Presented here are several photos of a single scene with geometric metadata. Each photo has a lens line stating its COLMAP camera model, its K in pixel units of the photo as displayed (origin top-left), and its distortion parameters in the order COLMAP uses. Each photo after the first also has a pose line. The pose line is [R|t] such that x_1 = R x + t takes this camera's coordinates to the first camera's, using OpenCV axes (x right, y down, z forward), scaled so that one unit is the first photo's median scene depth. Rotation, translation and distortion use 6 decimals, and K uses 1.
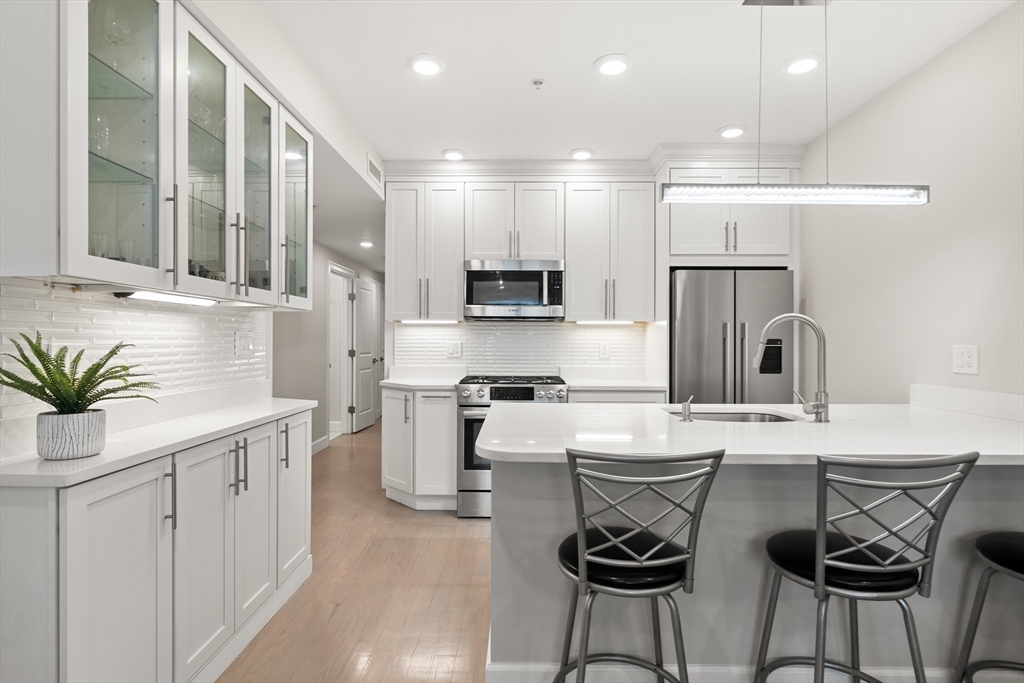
lens RADIAL K [[512.4, 0, 511.8], [0, 512.4, 344.0], [0, 0, 1]] dist [-0.003391, 0.000234]
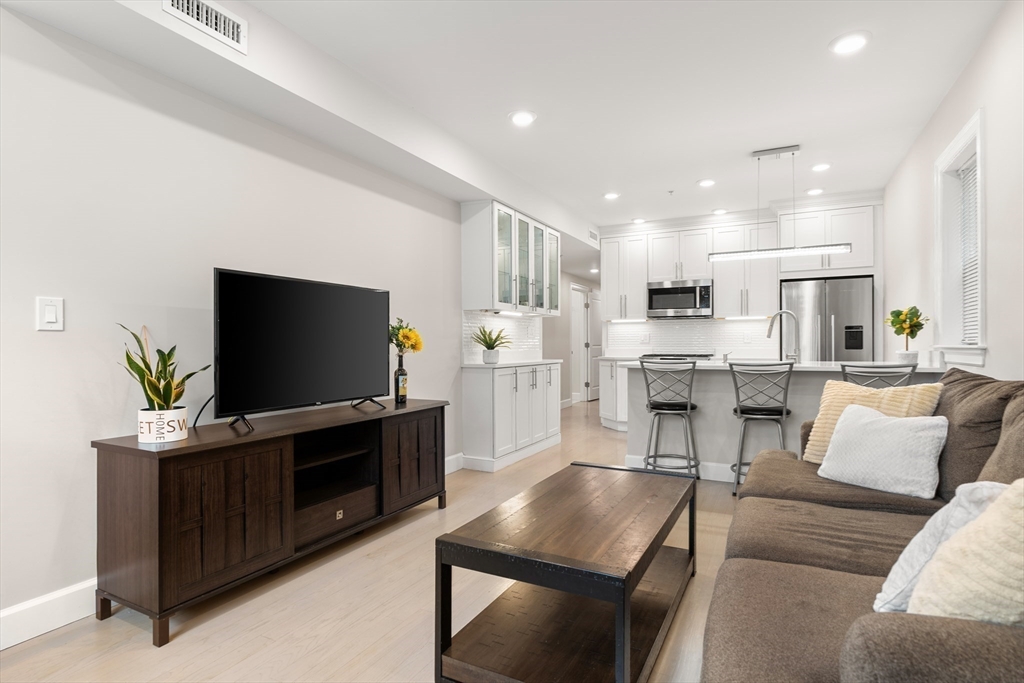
lens RADIAL K [[515.7, 0, 522.9], [0, 515.7, 344.7], [0, 0, 1]] dist [-0.001484, -0.000035]
pose [[0.901874, -0.007836, -0.431927, 0.275343], [0.005875, 0.999965, -0.005874, 0.044990], [0.431958, 0.002760, 0.901889, -0.696657]]
